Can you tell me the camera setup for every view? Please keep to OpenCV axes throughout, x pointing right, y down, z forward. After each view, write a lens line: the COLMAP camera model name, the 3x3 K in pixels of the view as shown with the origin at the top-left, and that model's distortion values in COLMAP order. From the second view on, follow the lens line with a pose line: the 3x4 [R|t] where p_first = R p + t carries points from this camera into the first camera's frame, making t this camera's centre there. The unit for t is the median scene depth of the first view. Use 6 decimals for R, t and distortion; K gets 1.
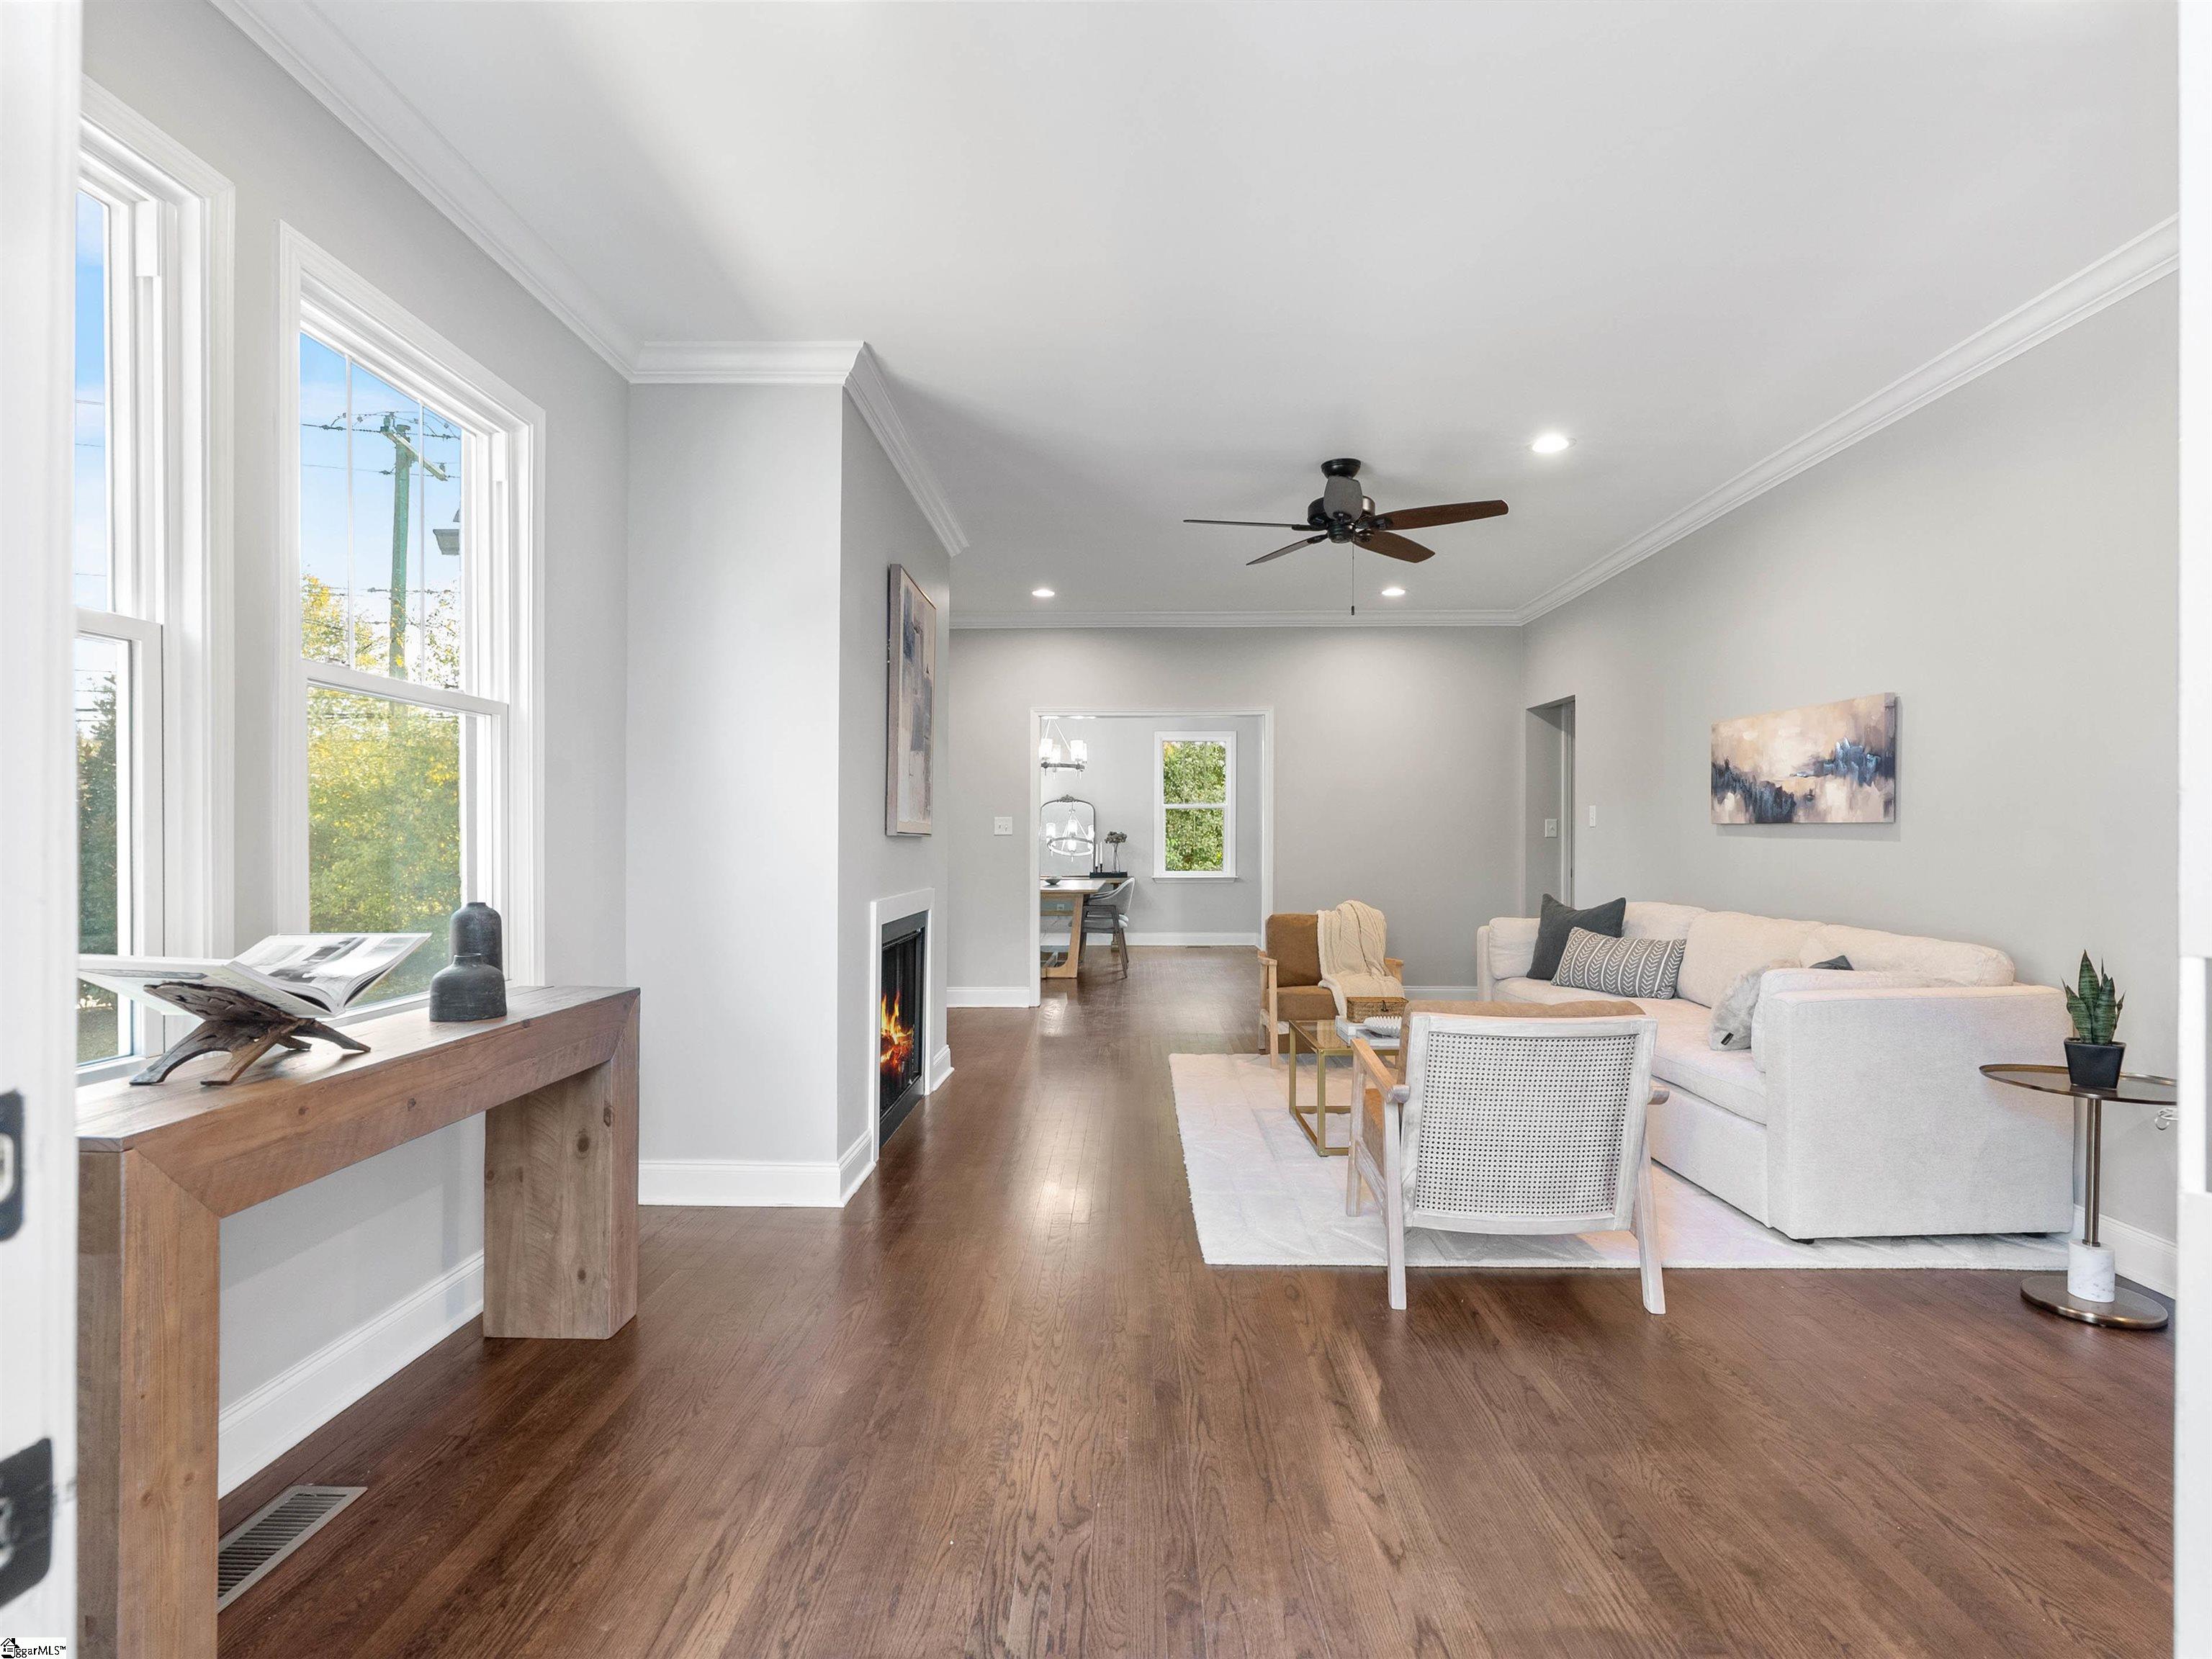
lens RADIAL K [[1122.4, 0, 1118.0], [0, 1122.4, 844.4], [0, 0, 1]] dist [-0.015112, 0.006571]
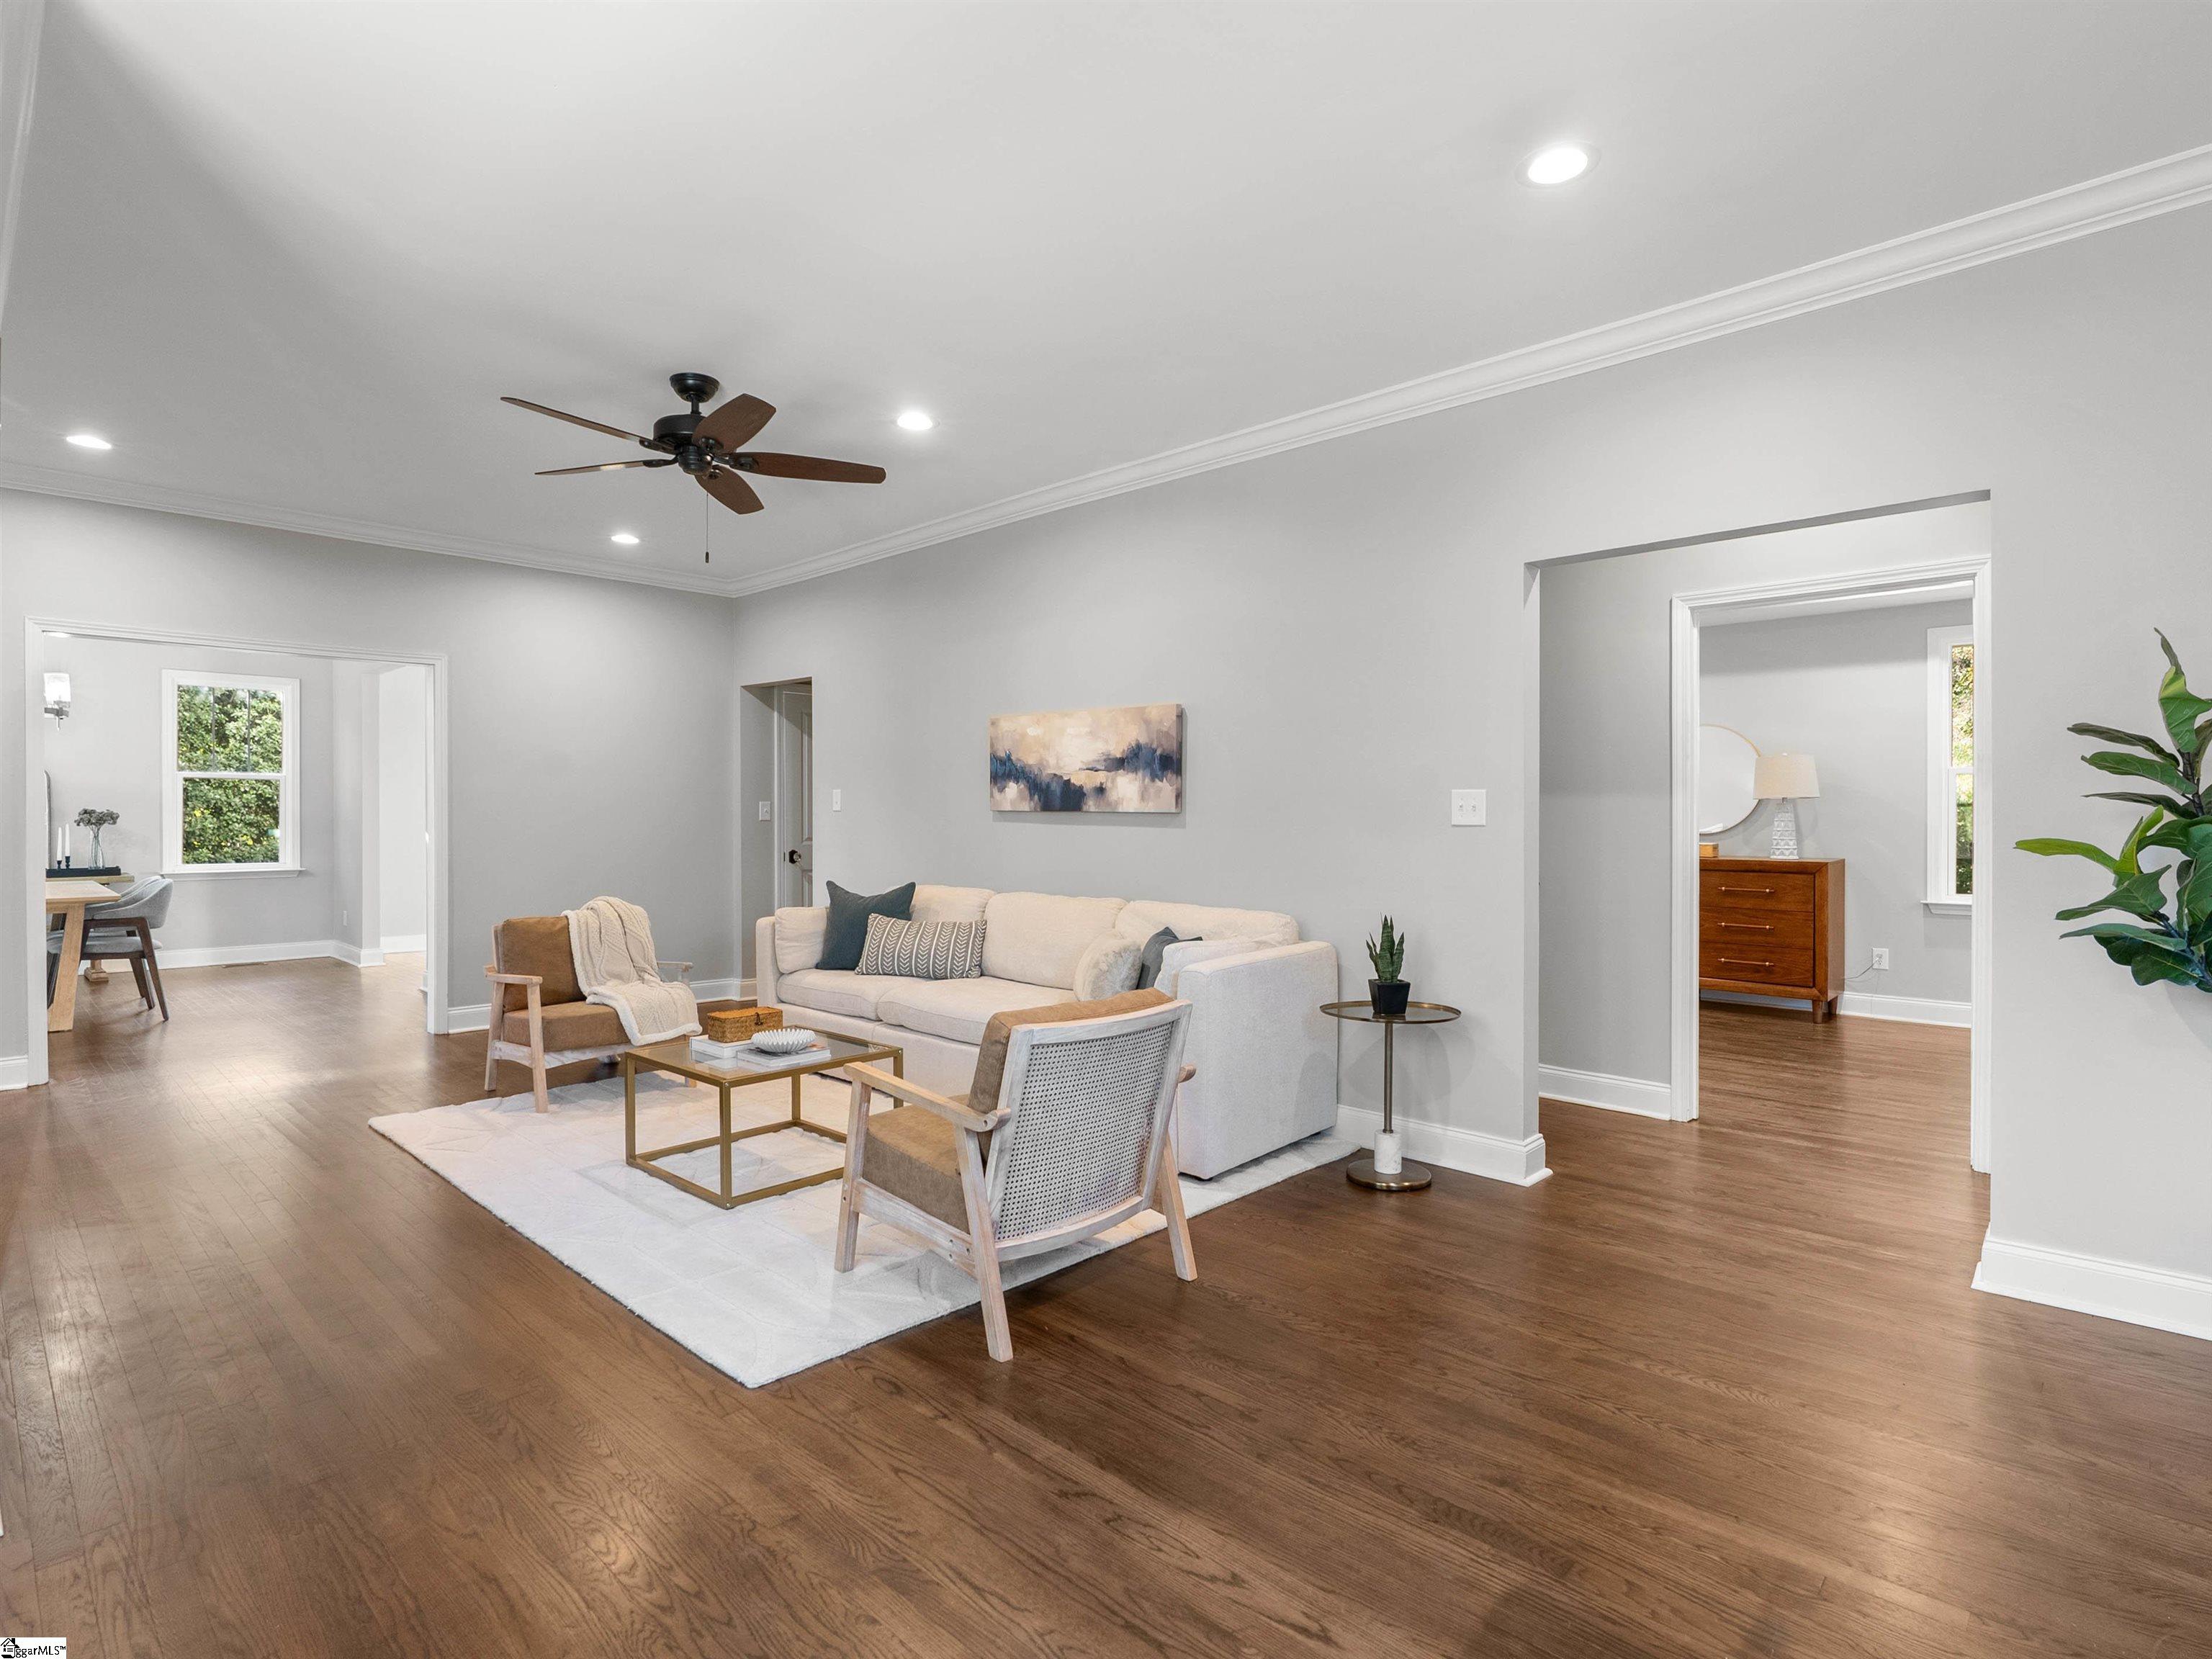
lens RADIAL K [[1122.4, 0, 1107.5], [0, 1122.4, 836.7], [0, 0, 1]] dist [-0.015112, 0.006571]
pose [[0.681267, -0.010432, 0.731961, -0.207791], [0.000411, 0.999904, 0.013868, -0.009259], [-0.732035, -0.009147, 0.681206, 0.202598]]
